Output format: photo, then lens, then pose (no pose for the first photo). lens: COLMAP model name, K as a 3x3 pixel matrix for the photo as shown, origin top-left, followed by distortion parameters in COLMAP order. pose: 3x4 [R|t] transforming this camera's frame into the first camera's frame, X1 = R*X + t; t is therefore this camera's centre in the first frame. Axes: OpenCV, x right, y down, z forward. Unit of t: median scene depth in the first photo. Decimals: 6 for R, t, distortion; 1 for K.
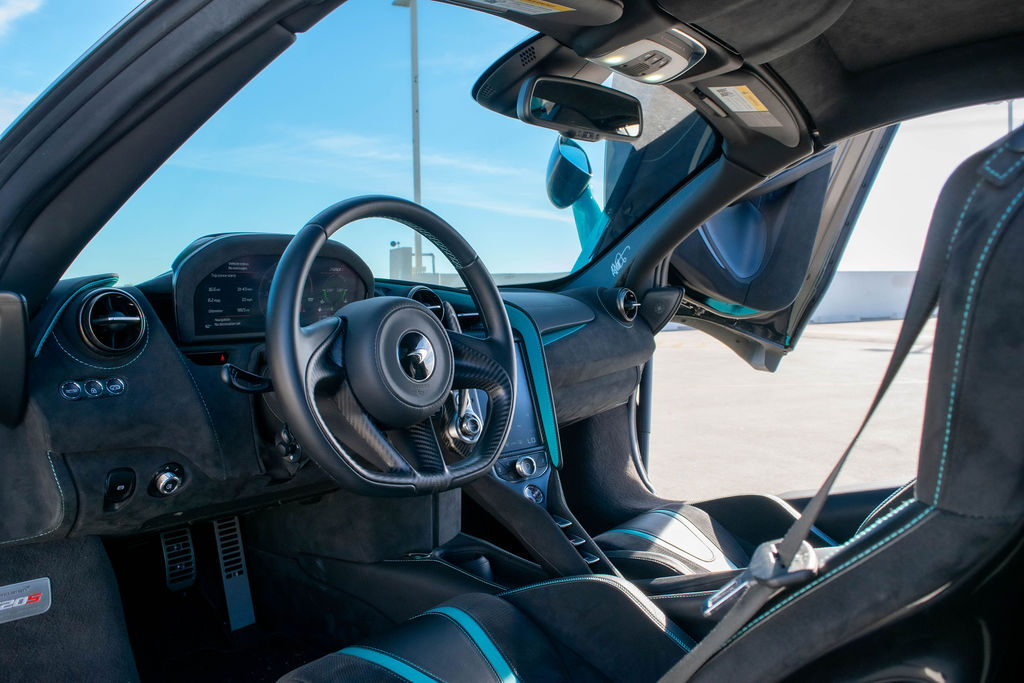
lens RADIAL K [[796.3, 0, 511.2], [0, 796.3, 338.0], [0, 0, 1]] dist [-0.089187, 0.016529]
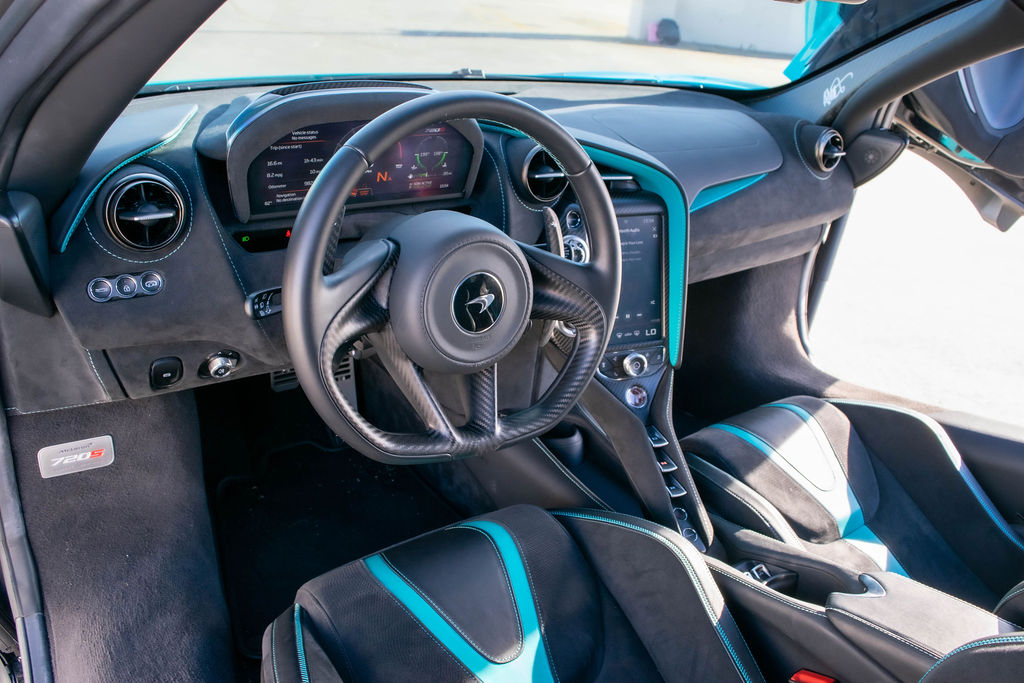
lens RADIAL K [[796.3, 0, 513.8], [0, 796.3, 338.7], [0, 0, 1]] dist [-0.089187, 0.016529]
pose [[0.952392, 0.220155, -0.210904, 0.090924], [-0.123776, 0.911409, 0.392445, -0.251967], [0.278618, -0.347657, 0.895269, 0.237060]]
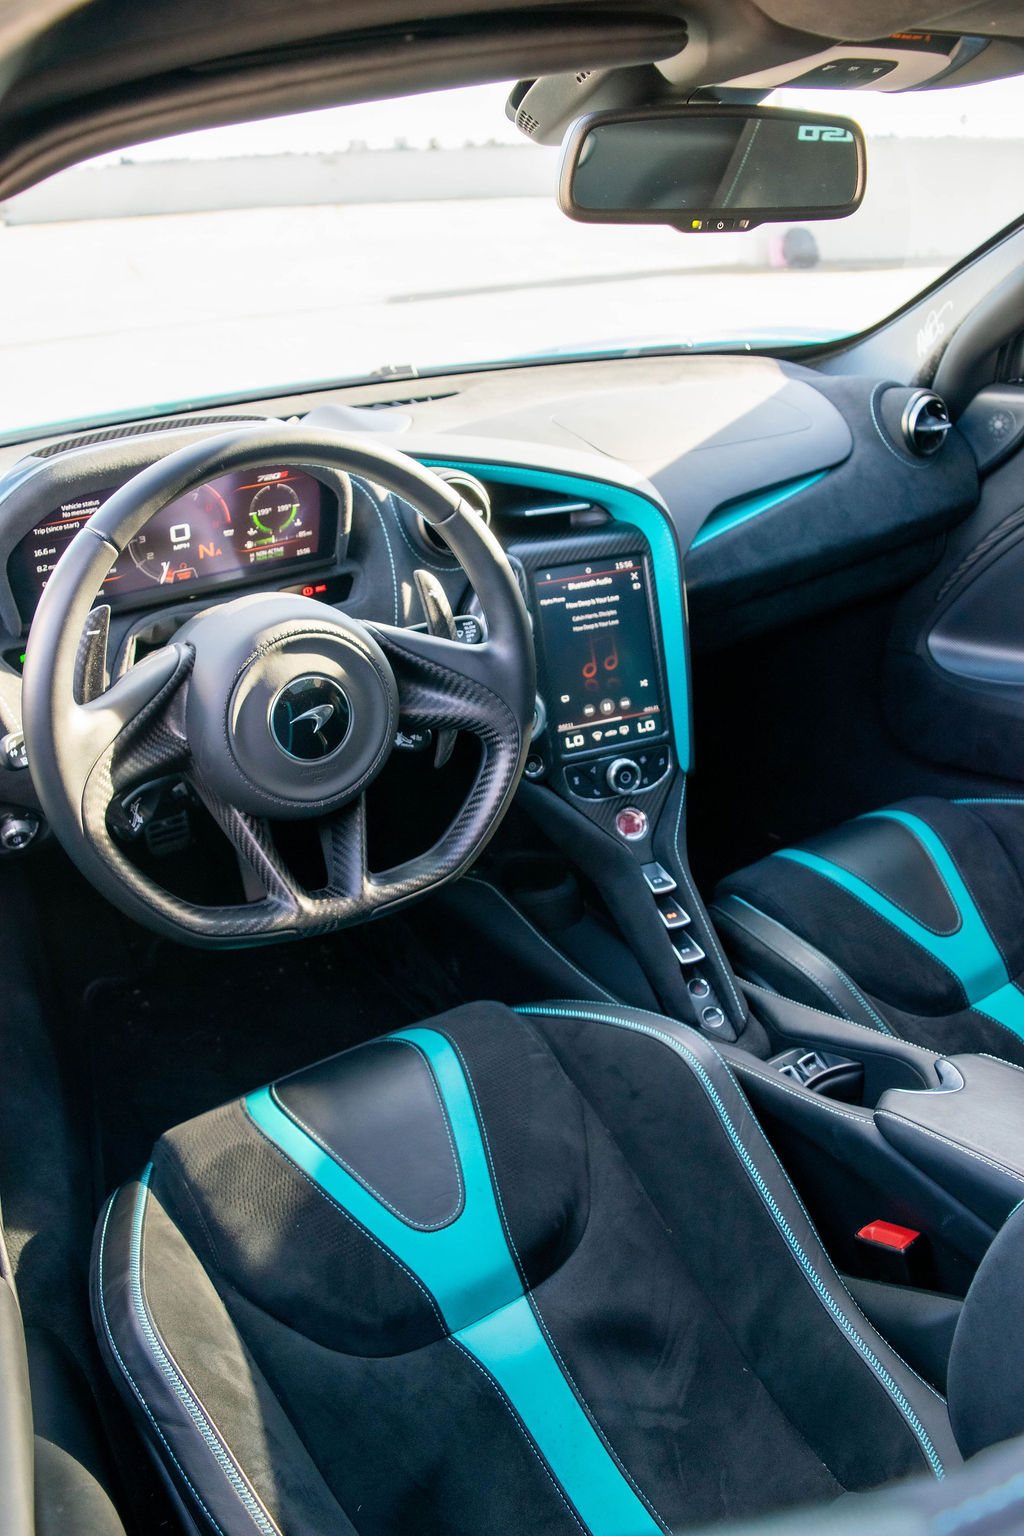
lens RADIAL K [[1194.5, 0, 505.3], [0, 1194.5, 775.8], [0, 0, 1]] dist [-0.089187, 0.016529]
pose [[0.943113, 0.140275, -0.301432, 0.270479], [0.000936, 0.905512, 0.424321, -0.292437], [0.332472, -0.400464, 0.853868, 0.248653]]
